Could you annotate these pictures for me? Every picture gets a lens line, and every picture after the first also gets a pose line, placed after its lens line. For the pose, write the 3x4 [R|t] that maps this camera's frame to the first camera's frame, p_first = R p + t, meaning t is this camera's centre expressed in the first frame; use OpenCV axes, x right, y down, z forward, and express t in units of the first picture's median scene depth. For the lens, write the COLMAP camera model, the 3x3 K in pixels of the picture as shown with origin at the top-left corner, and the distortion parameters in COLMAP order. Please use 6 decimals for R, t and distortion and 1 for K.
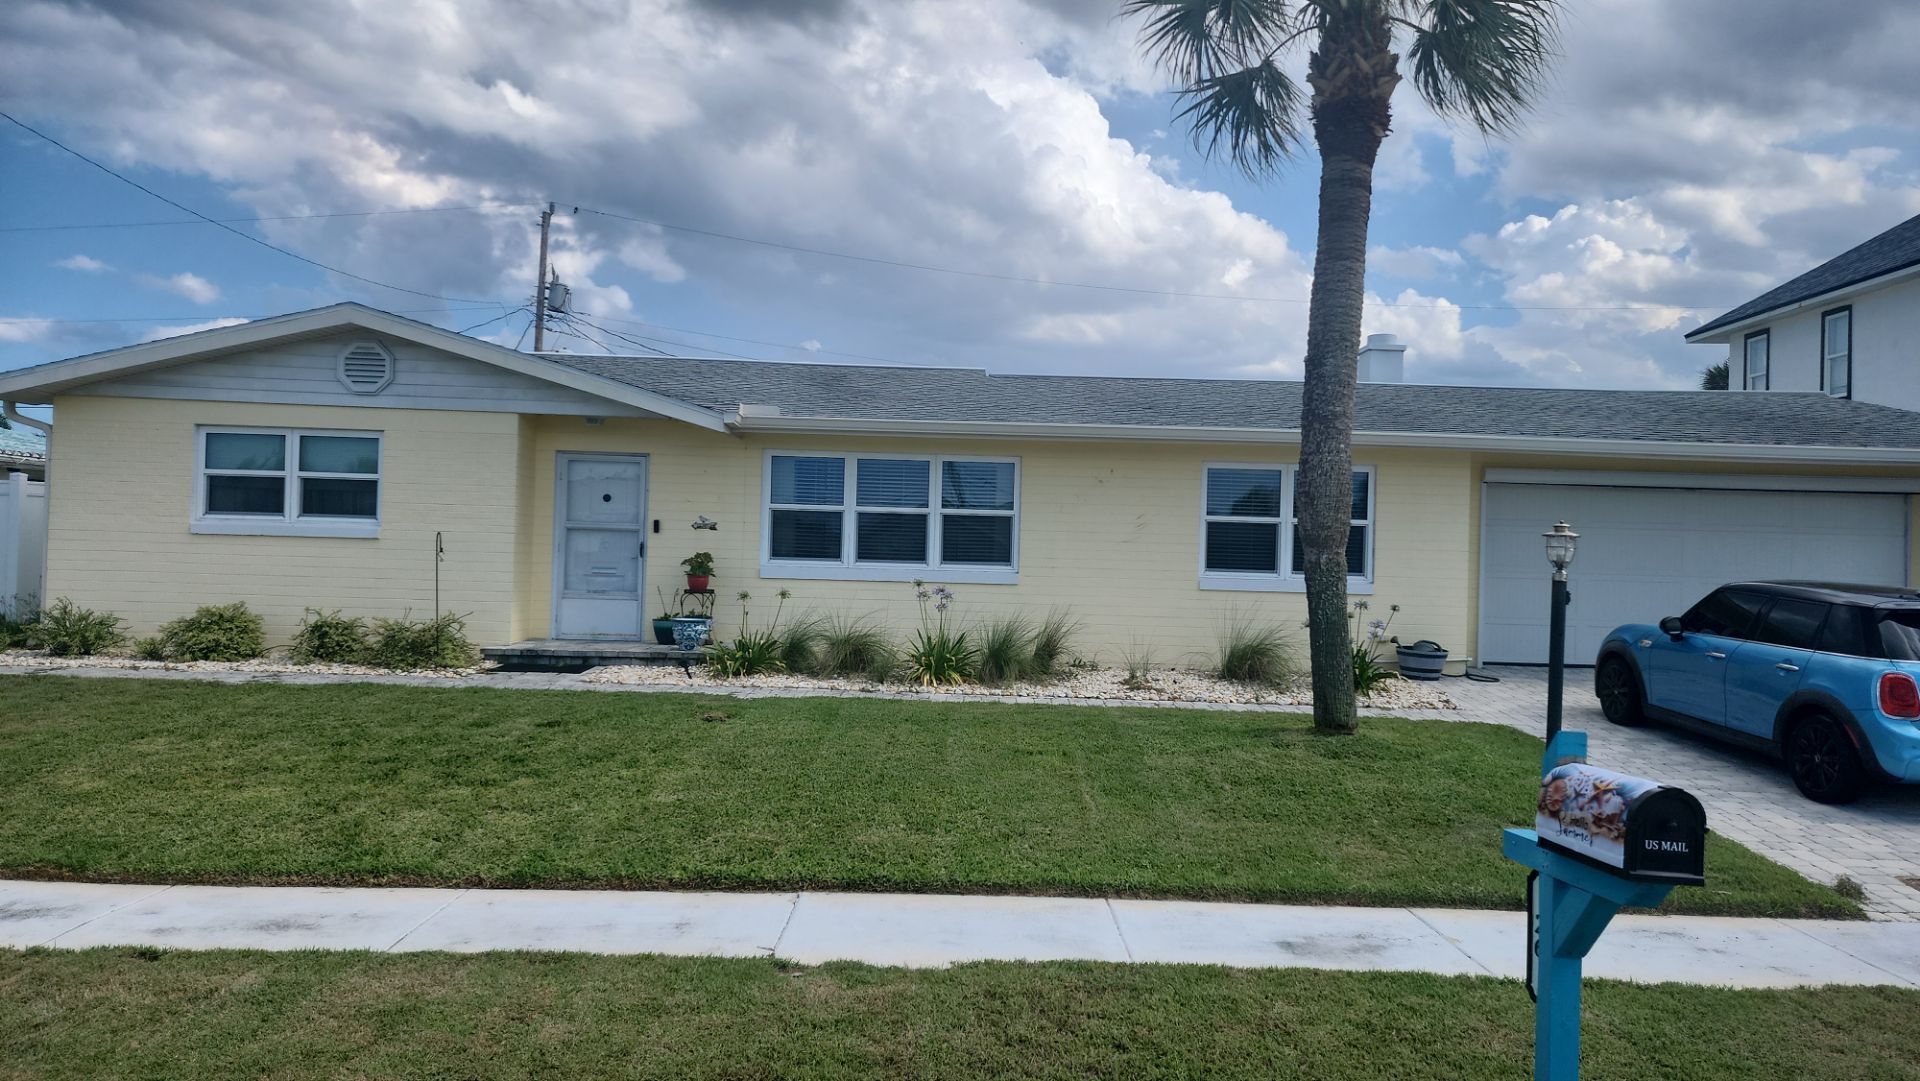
lens RADIAL K [[1284.7, 0, 969.7], [0, 1284.7, 544.2], [0, 0, 1]] dist [0.134876, -0.181598]
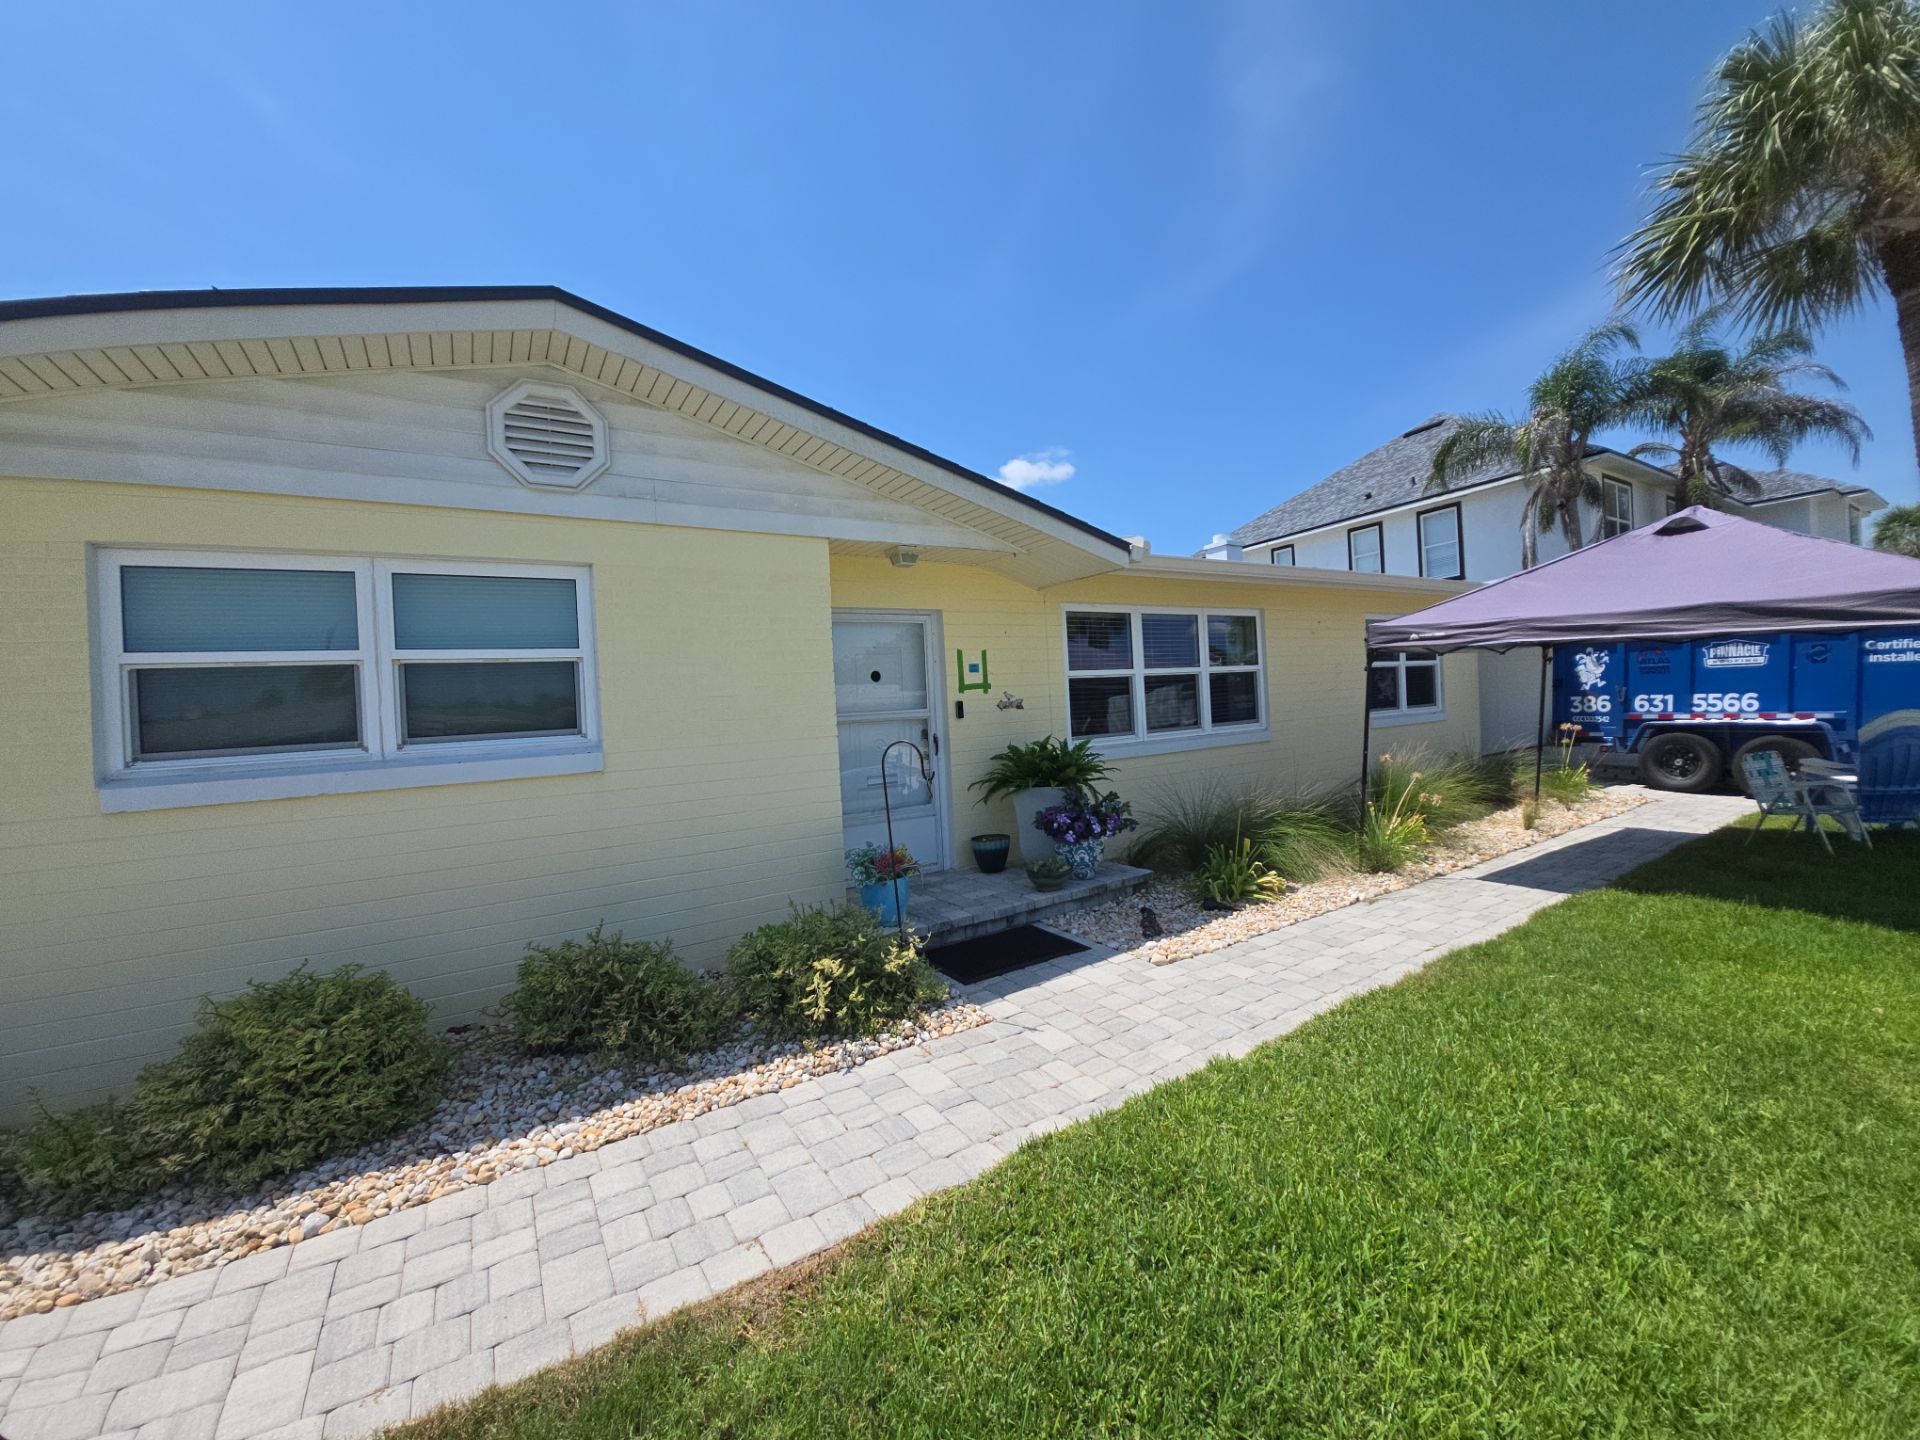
lens RADIAL K [[761.3, 0, 955.5], [0, 761.3, 724.8], [0, 0, 1]] dist [-0.001133, -0.008619]
pose [[0.844387, -0.089173, 0.528260, -0.487649], [0.081832, 0.995947, 0.037318, -0.022542], [-0.529447, 0.011718, 0.848262, 0.663831]]
